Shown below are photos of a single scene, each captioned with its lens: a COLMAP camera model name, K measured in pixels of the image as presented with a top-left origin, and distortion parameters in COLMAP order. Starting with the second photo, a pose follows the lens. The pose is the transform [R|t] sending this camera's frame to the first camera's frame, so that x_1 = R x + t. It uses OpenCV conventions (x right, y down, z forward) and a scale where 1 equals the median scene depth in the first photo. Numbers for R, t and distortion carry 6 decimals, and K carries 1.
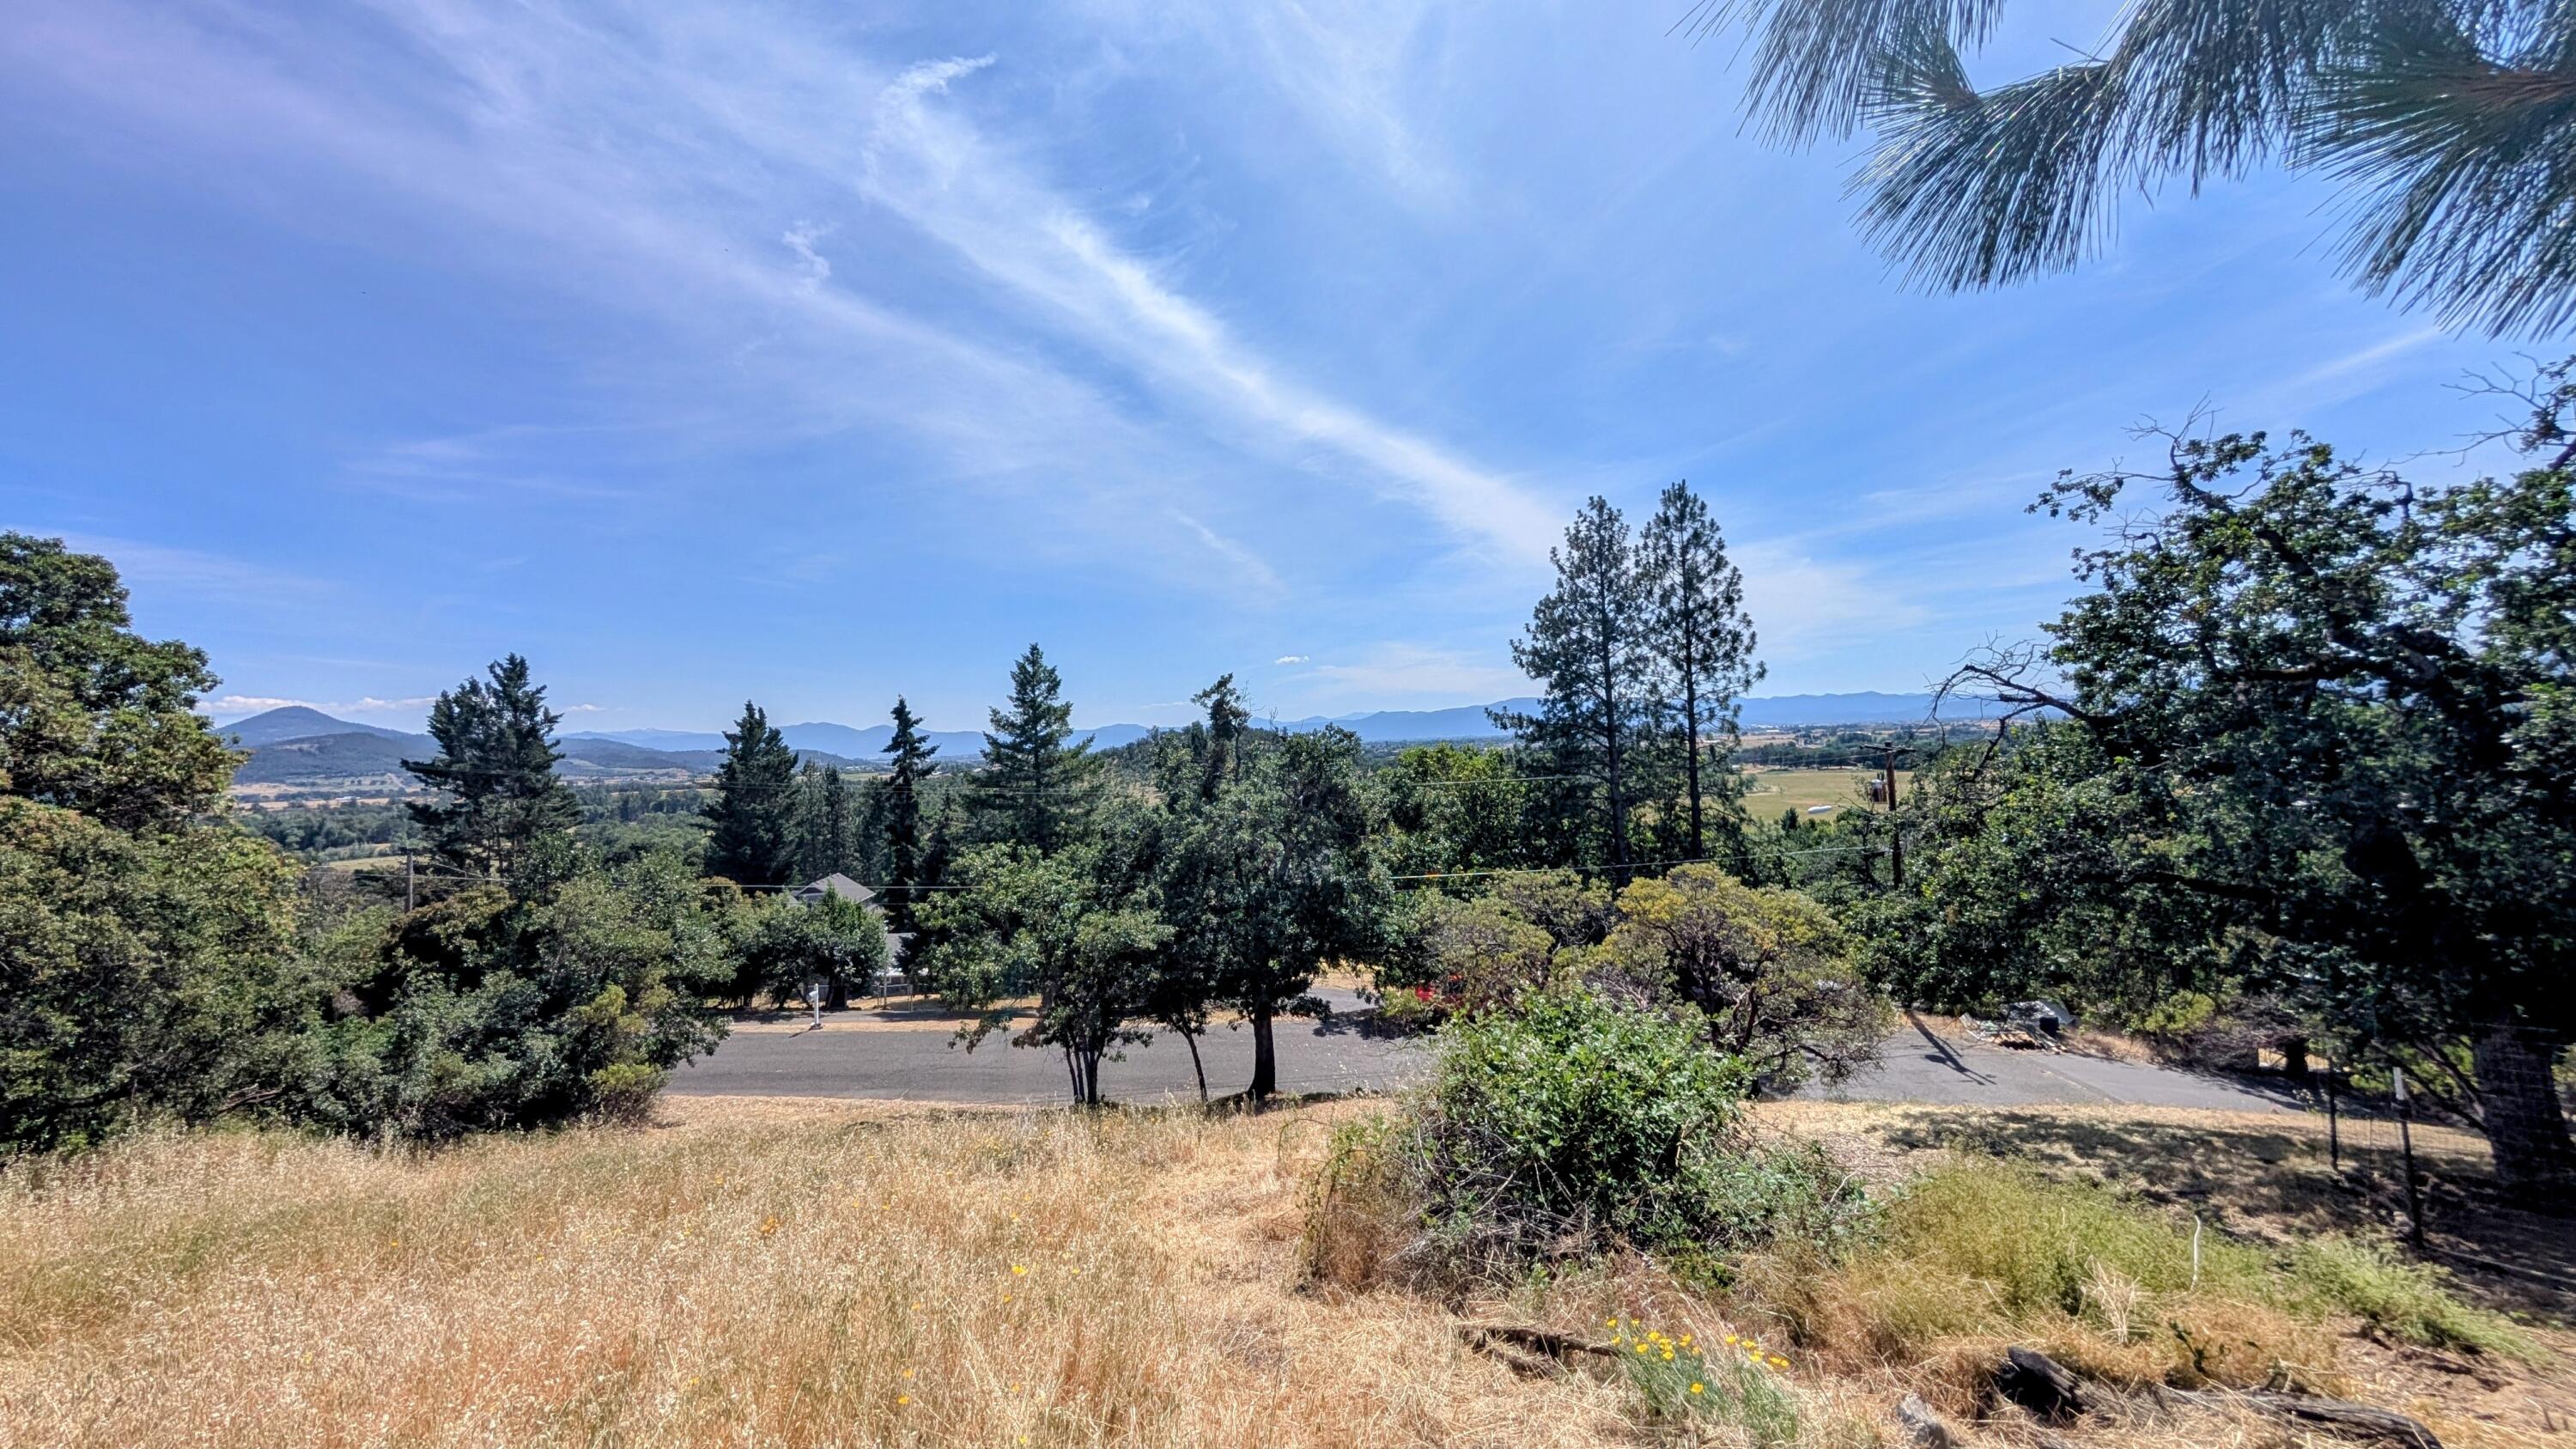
lens RADIAL K [[918.9, 0, 1292.3], [0, 918.9, 719.3], [0, 0, 1]] dist [-0.018810, 0.000040]
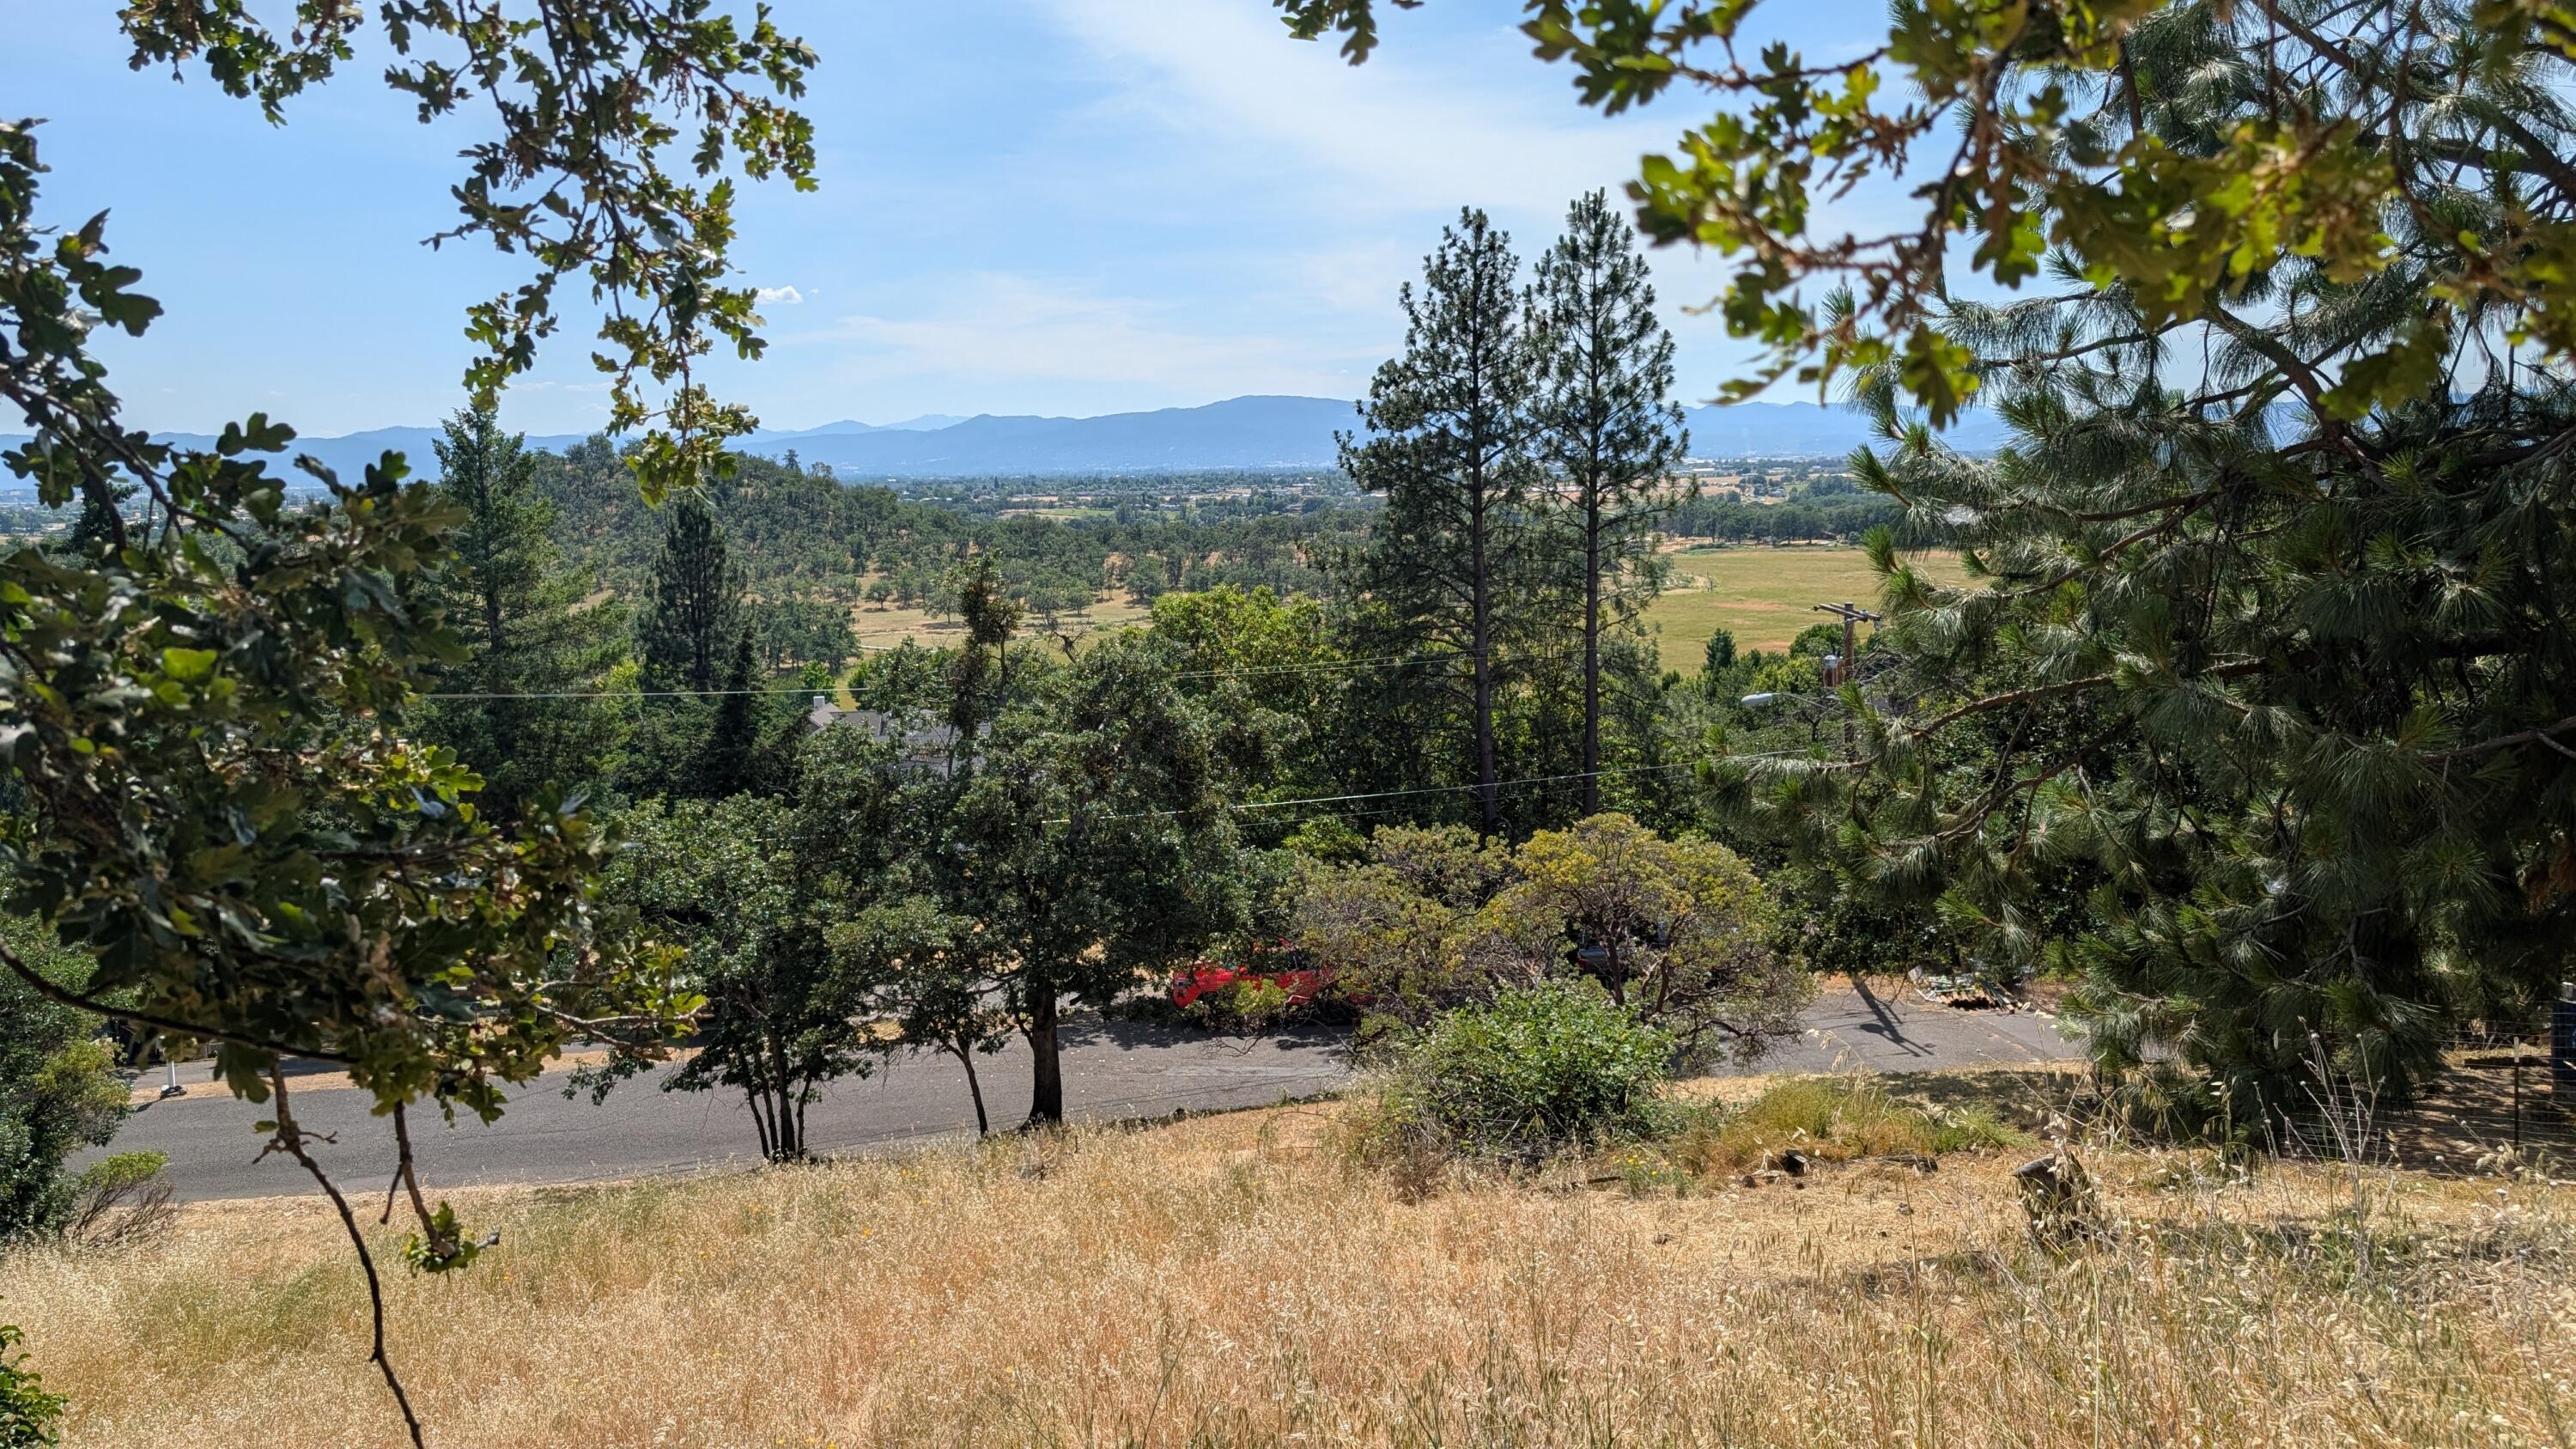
lens RADIAL K [[1822.4, 0, 1301.4], [0, 1822.4, 738.0], [0, 0, 1]] dist [0.000392, -0.014768]
pose [[0.963824, -0.019696, 0.265812, -0.127016], [-0.024446, 0.986531, 0.161740, -0.082142], [-0.265417, -0.162387, 0.950360, -0.231255]]
